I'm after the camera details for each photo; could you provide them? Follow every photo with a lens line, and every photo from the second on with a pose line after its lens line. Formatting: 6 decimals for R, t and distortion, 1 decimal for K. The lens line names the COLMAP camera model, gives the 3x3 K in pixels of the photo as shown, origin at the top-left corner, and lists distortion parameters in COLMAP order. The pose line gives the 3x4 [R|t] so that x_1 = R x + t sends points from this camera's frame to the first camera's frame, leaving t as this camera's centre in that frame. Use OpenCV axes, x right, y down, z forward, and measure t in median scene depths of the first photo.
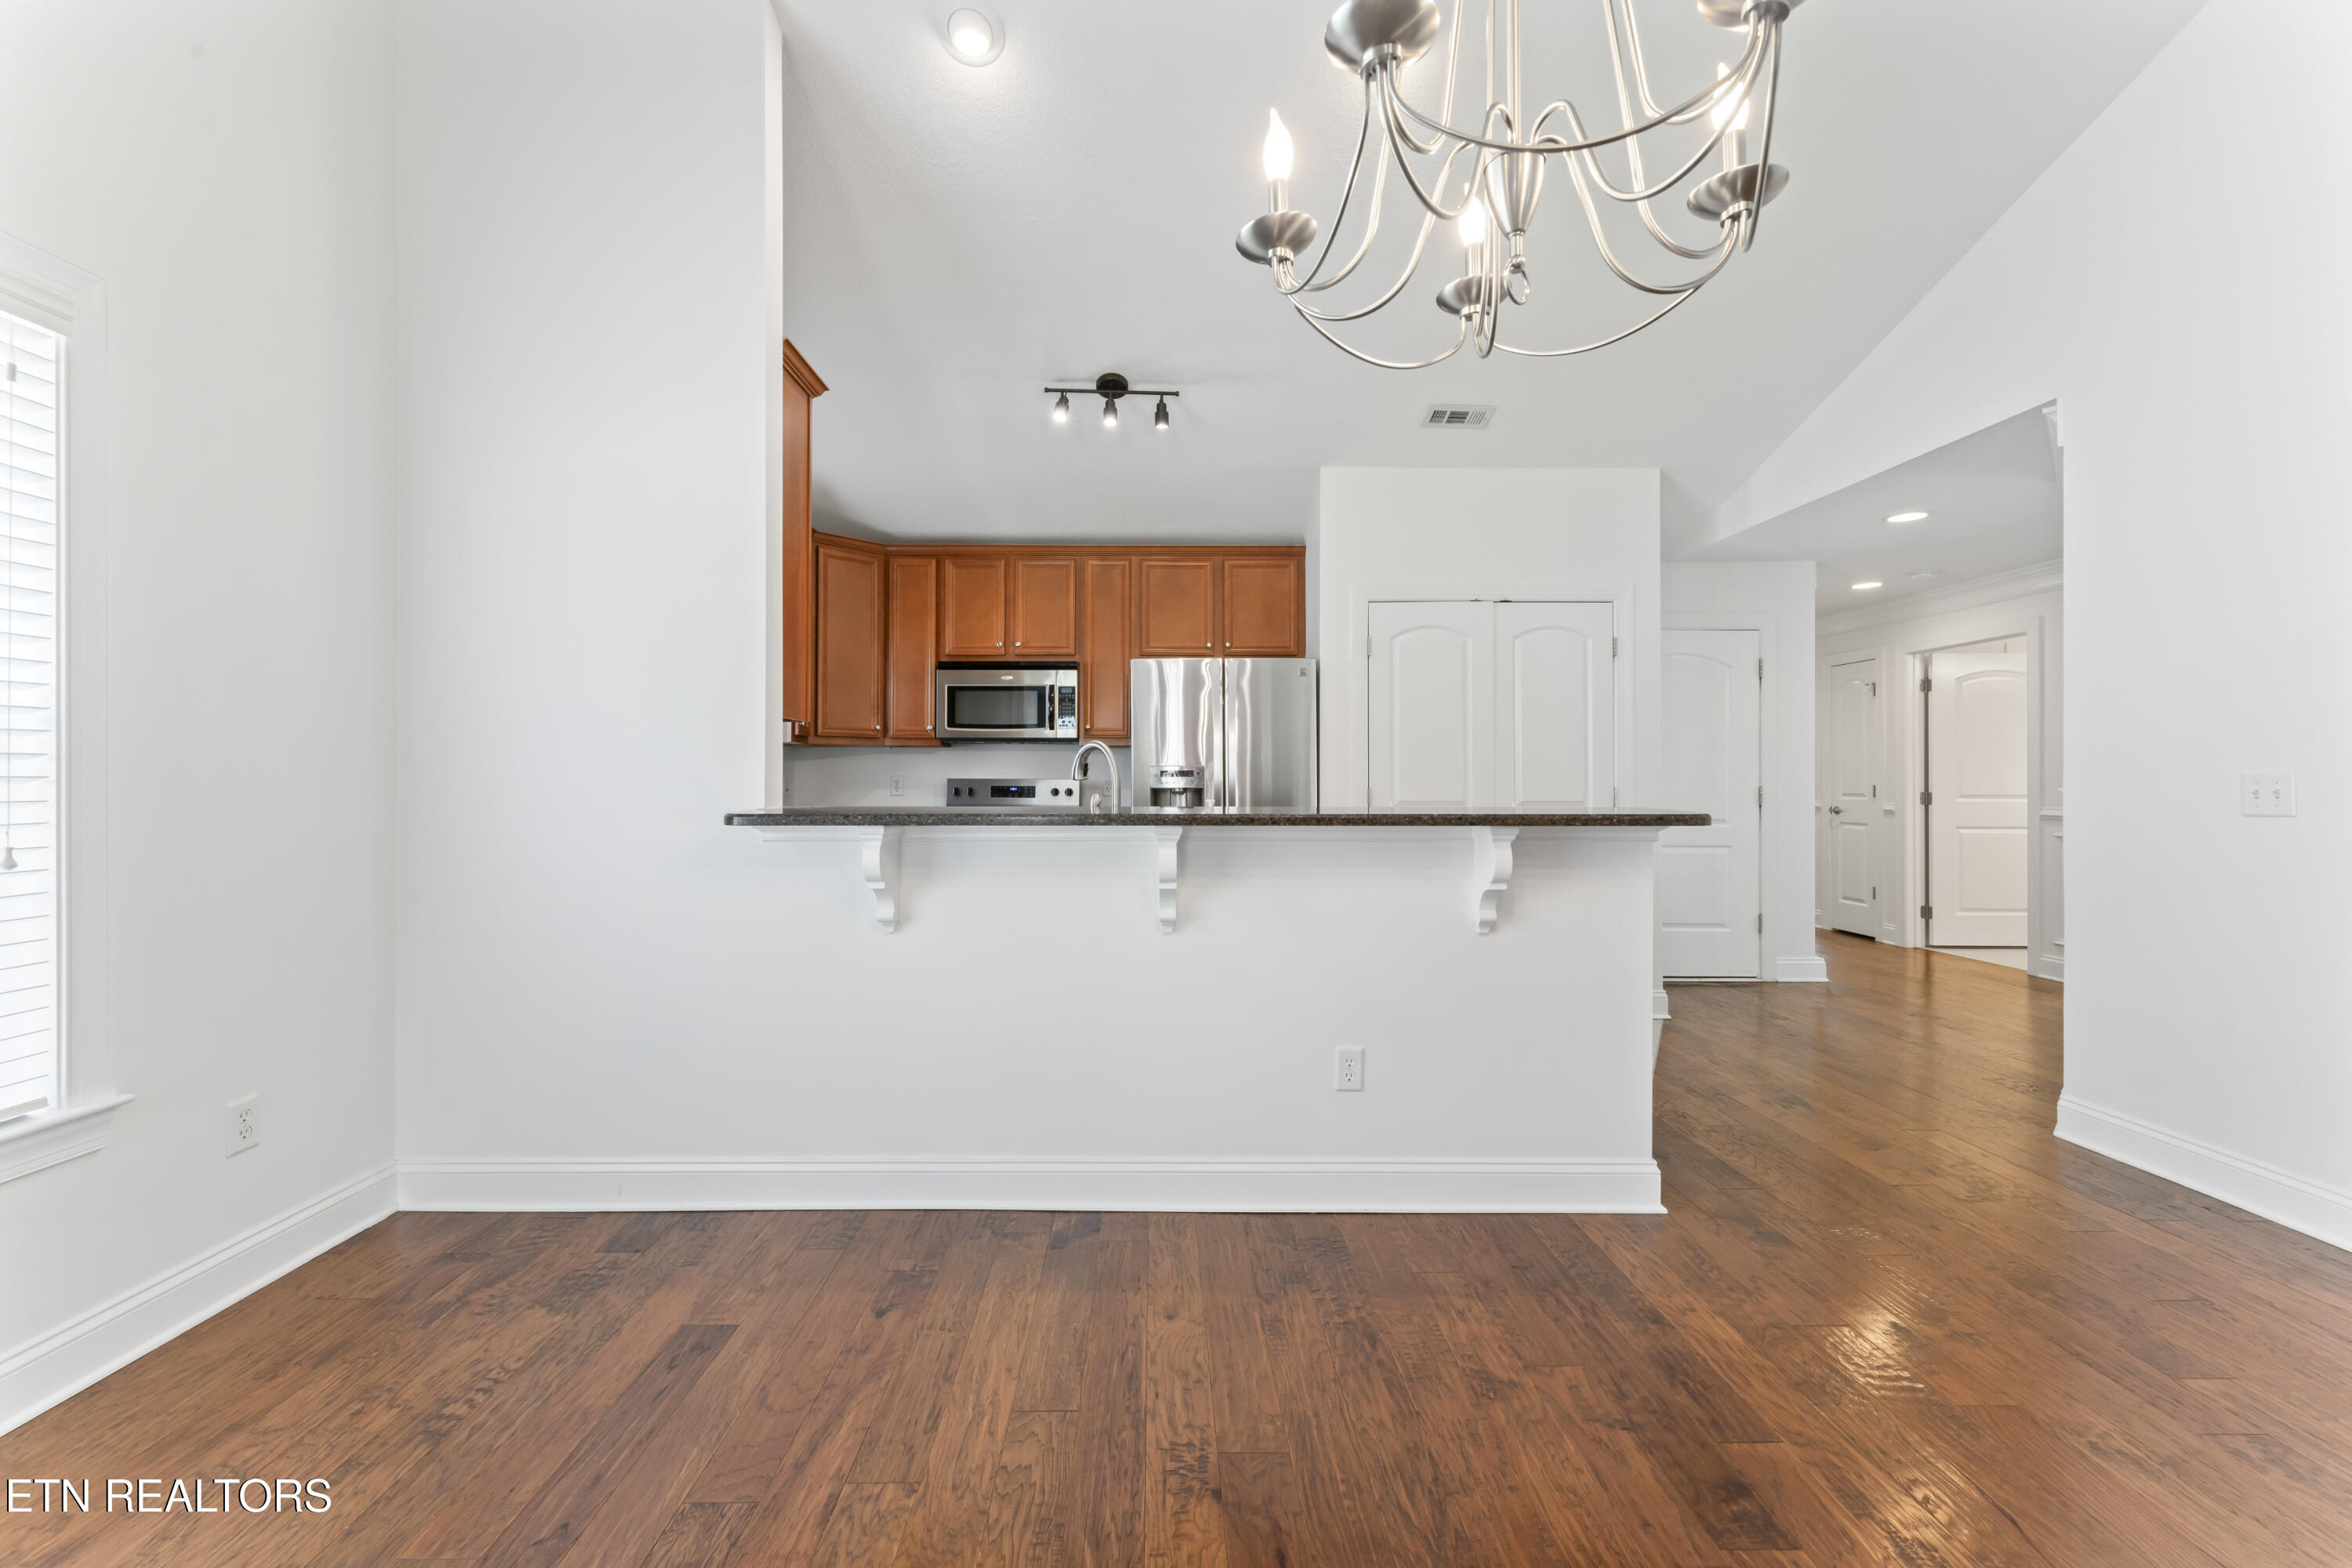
lens RADIAL K [[929.4, 0, 1165.5], [0, 929.4, 786.3], [0, 0, 1]] dist [-0.000262, 0.000089]
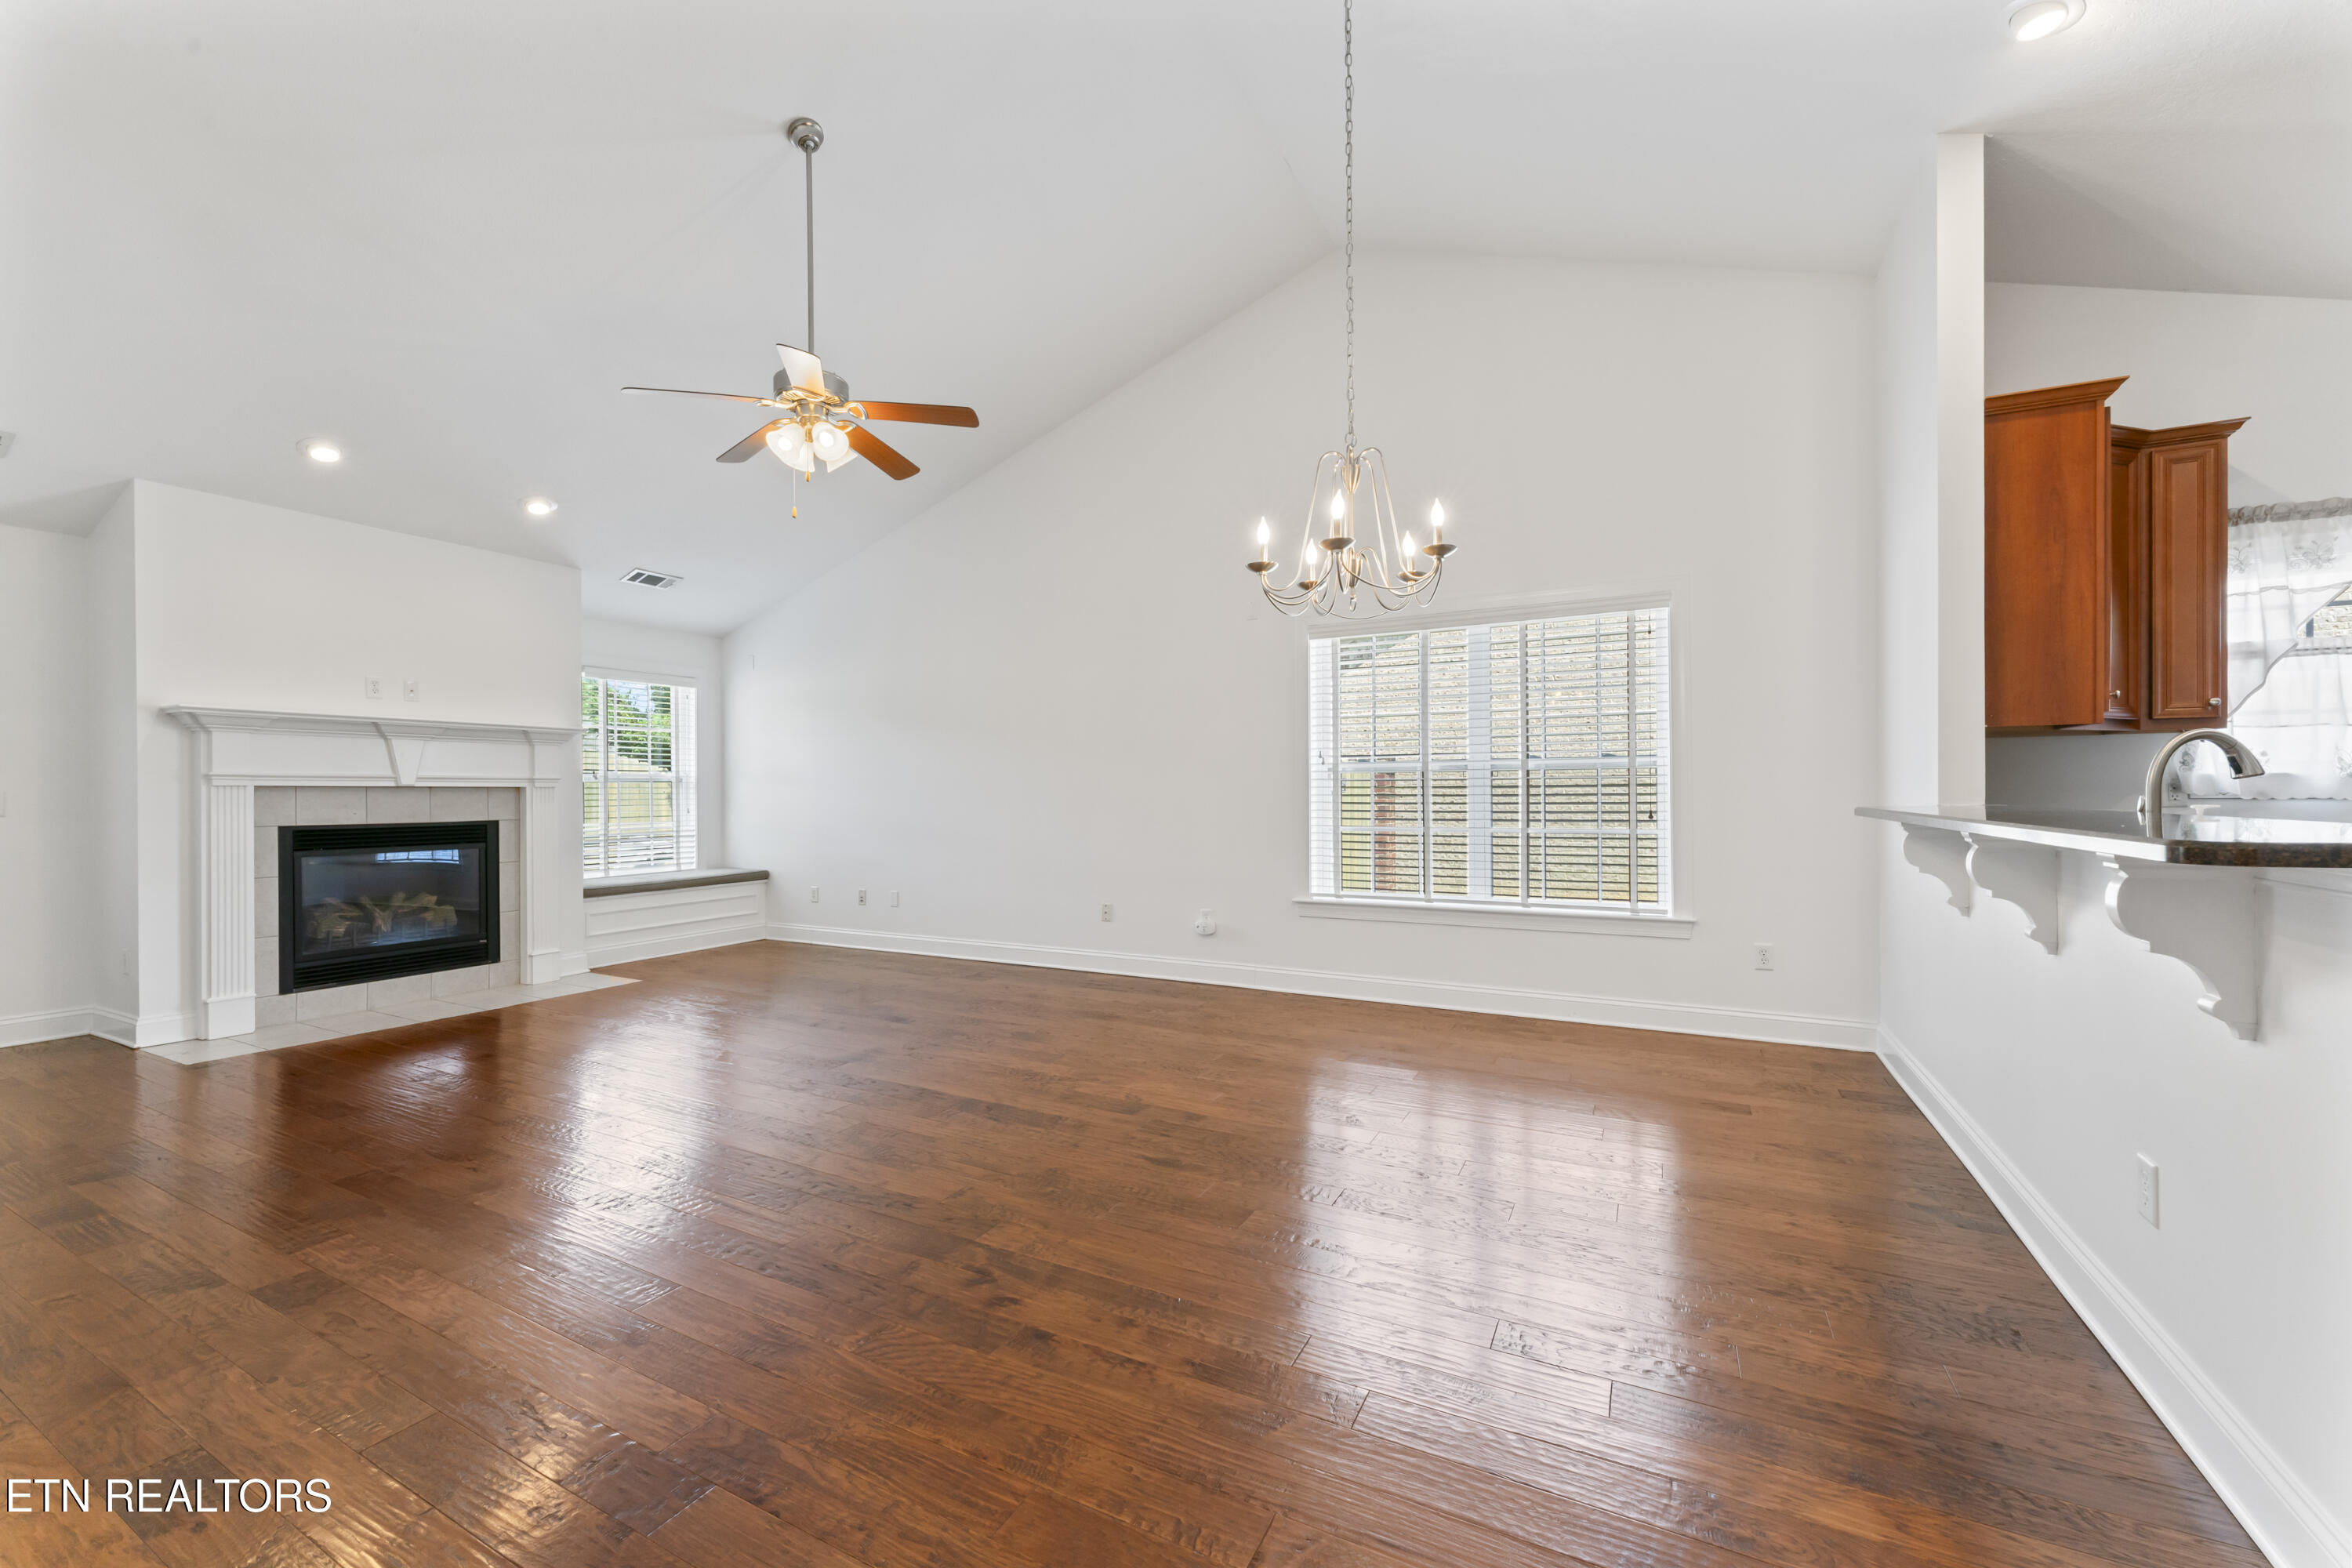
lens RADIAL K [[942.6, 0, 1153.6], [0, 942.6, 792.7], [0, 0, 1]] dist [0.001961, 0.000099]
pose [[-0.484733, 0.001871, -0.874660, 1.263414], [0.000059, 0.999998, 0.002107, 0.004414], [0.874662, 0.000970, -0.484732, 0.736673]]
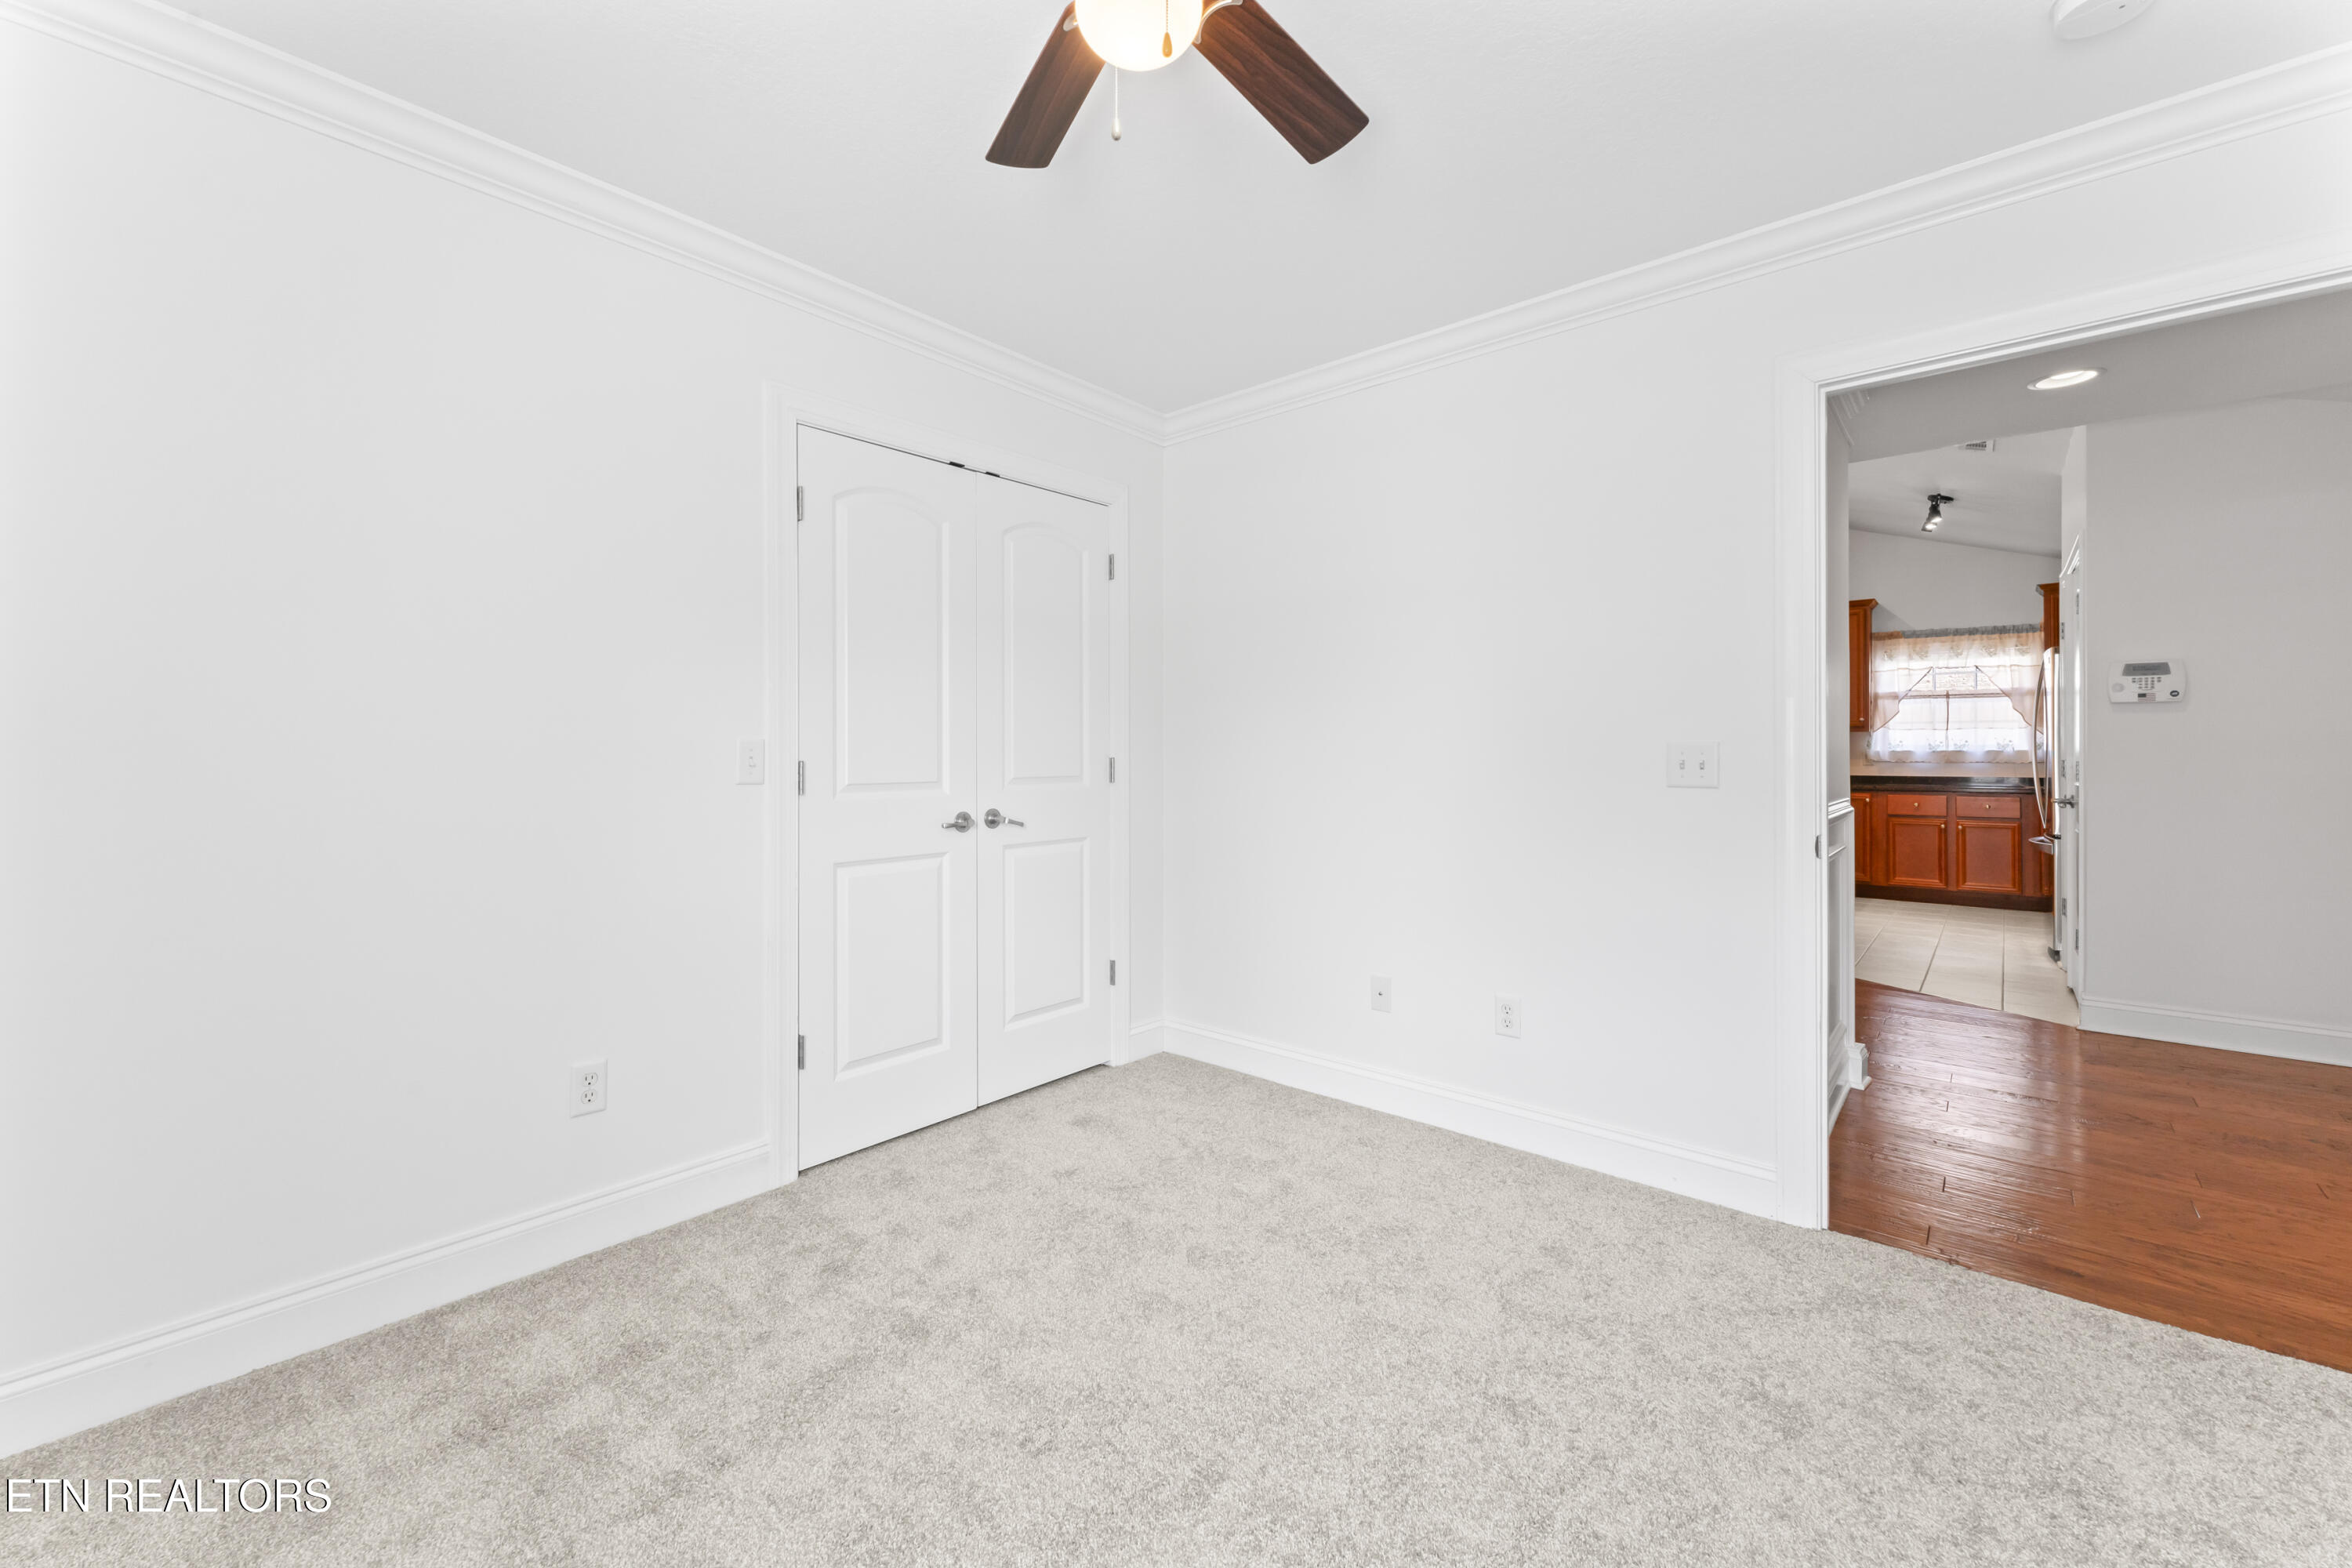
lens RADIAL K [[935.2, 0, 1171.3], [0, 935.2, 745.1], [0, 0, 1]] dist [0.000030, 0.000036]
pose [[-0.664045, -0.012934, -0.747581, 3.278433], [-0.009087, 0.999916, -0.009228, 0.012502], [0.747638, 0.000665, -0.664106, 1.799762]]
